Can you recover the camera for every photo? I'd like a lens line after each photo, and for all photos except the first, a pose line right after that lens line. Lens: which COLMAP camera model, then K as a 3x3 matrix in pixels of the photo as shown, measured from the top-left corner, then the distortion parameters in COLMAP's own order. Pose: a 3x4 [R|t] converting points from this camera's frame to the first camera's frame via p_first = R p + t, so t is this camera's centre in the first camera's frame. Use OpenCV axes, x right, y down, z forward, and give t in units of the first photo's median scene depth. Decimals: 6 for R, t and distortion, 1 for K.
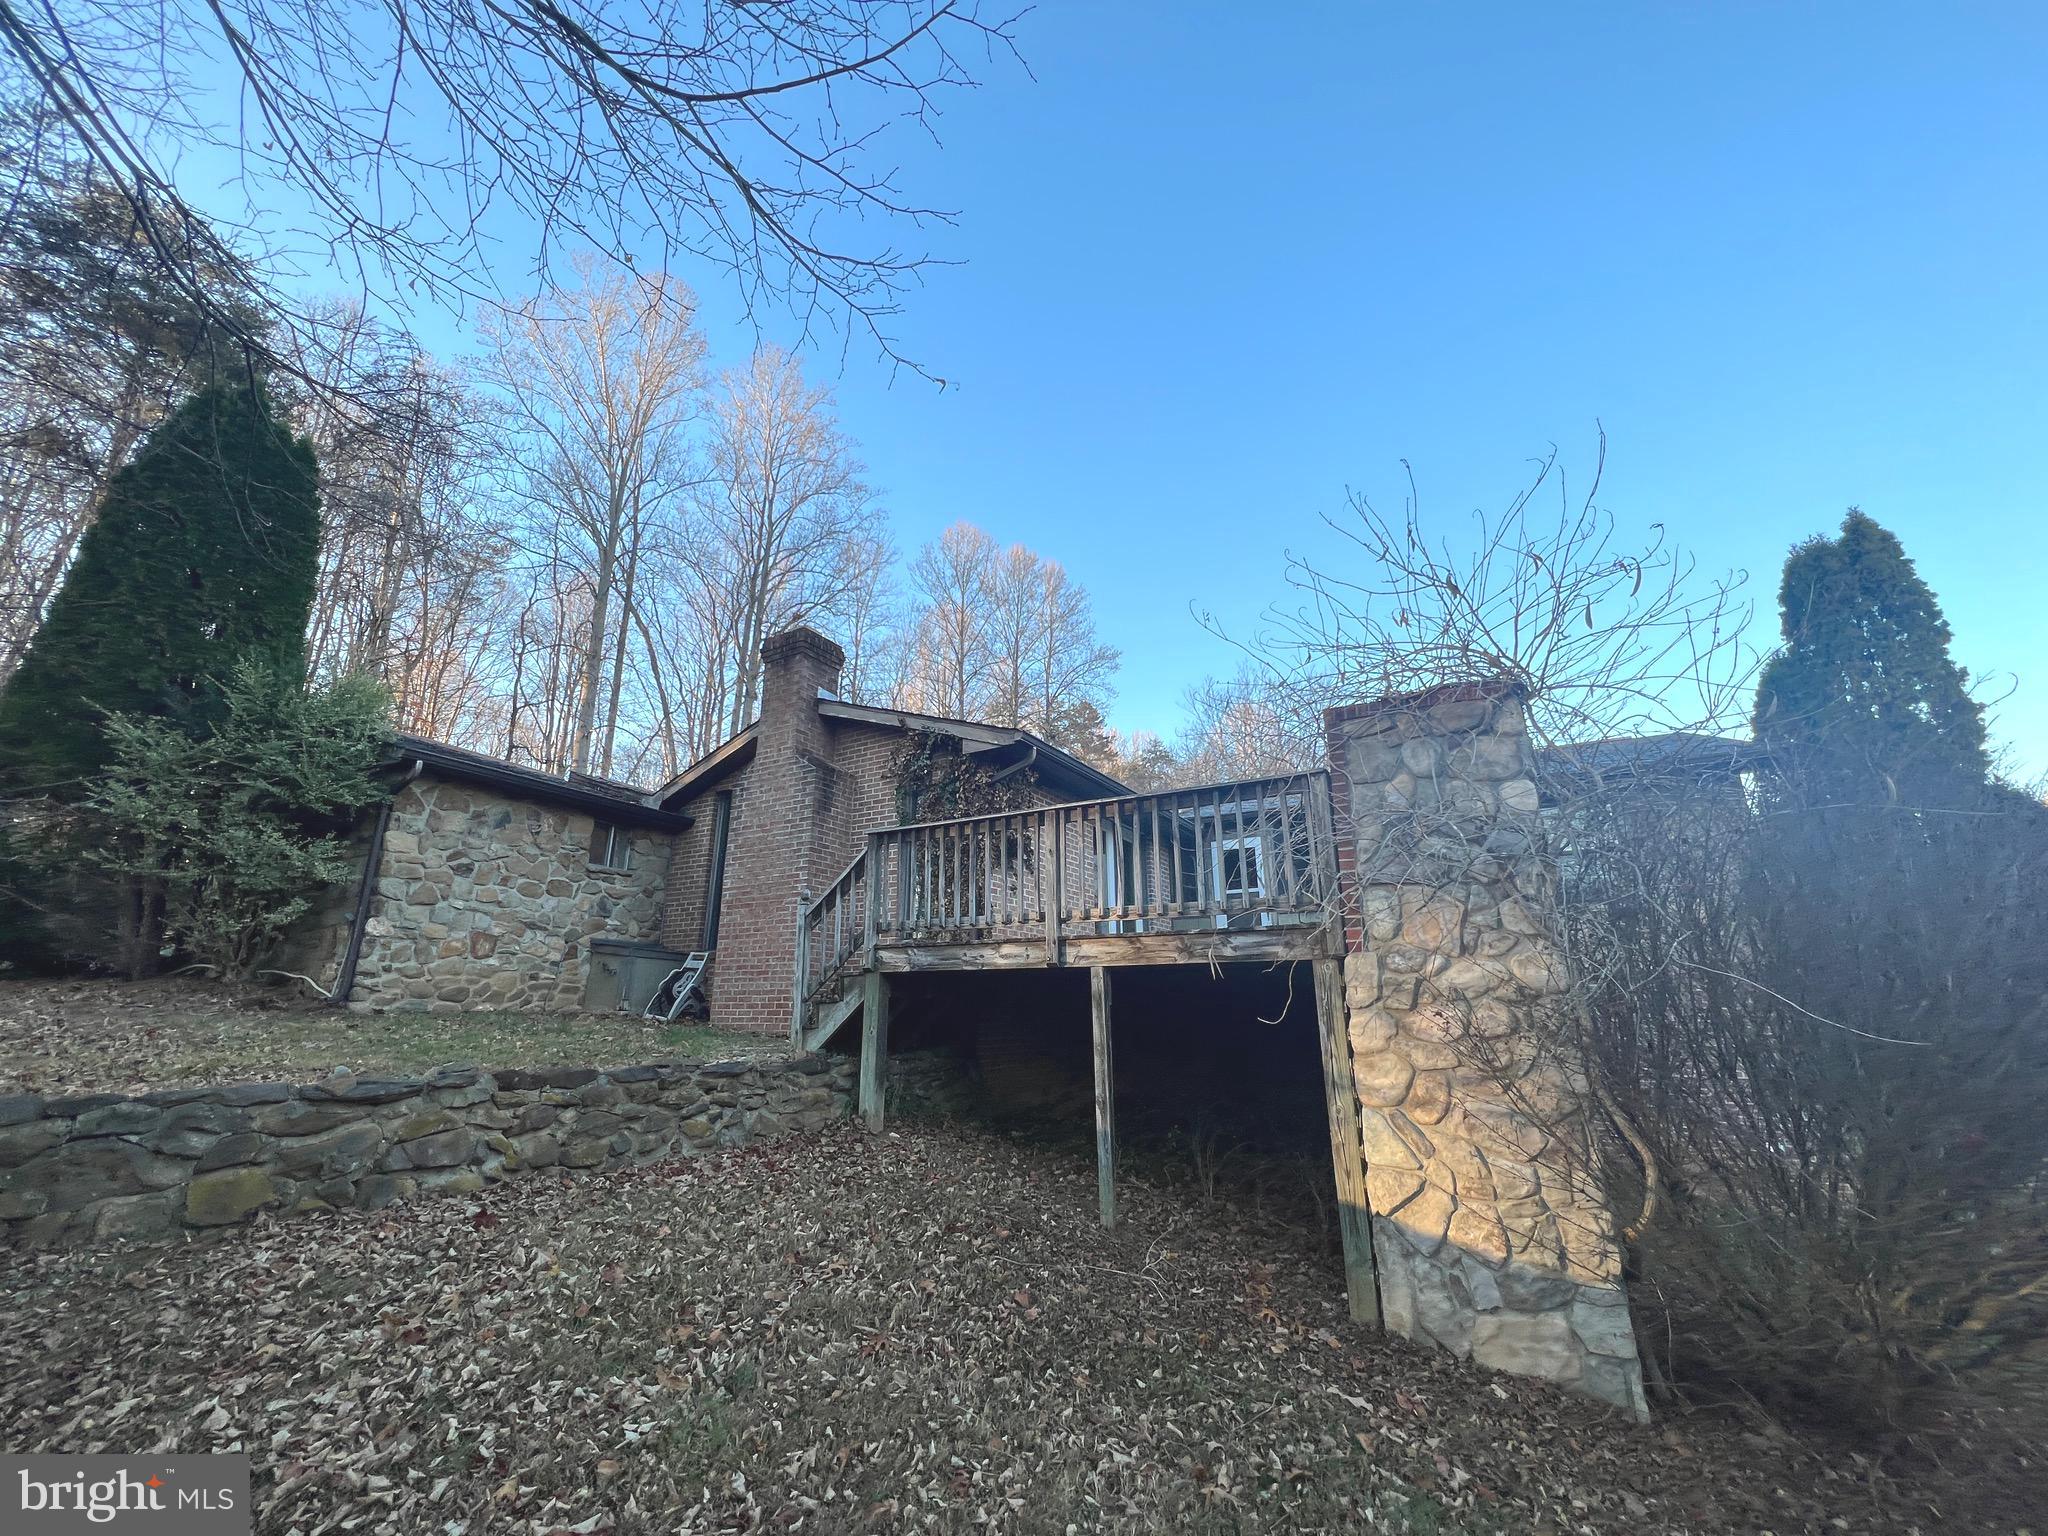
lens RADIAL K [[819.3, 0, 1020.8], [0, 819.3, 775.3], [0, 0, 1]] dist [-0.003253, 0.000344]
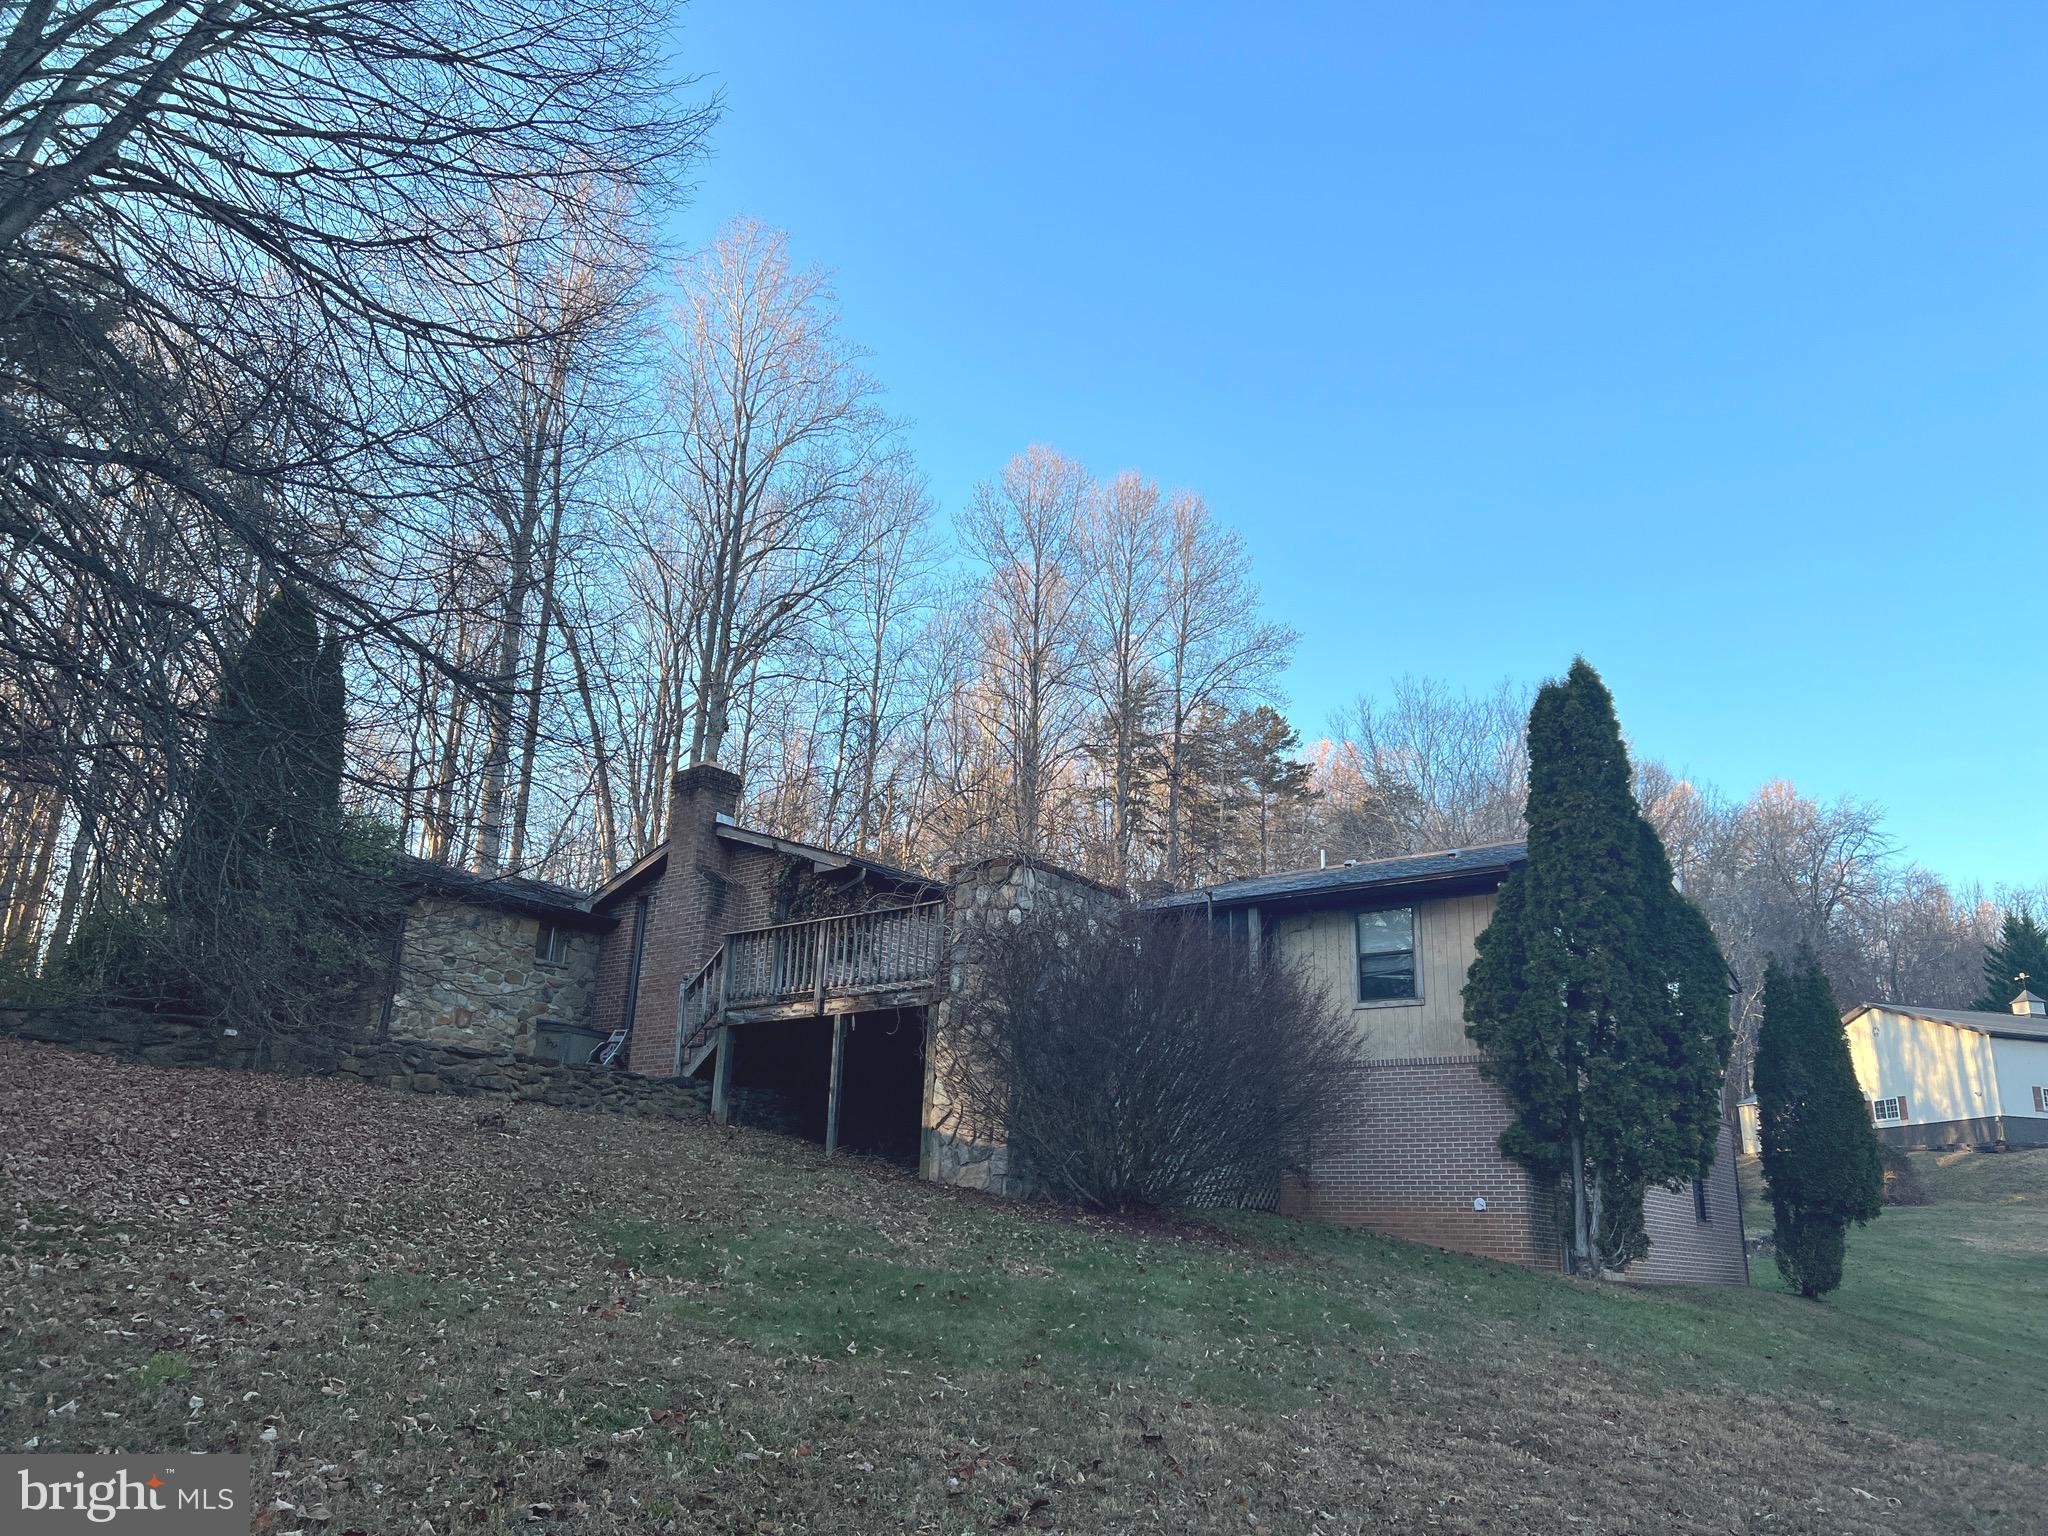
lens RADIAL K [[1527.9, 0, 1028.9], [0, 1527.9, 762.5], [0, 0, 1]] dist [0.051775, -0.051387]
pose [[0.990692, -0.011911, -0.135603, 0.557359], [0.007197, 0.999354, -0.035203, -0.105437], [0.135935, 0.033900, 0.990138, -1.272966]]
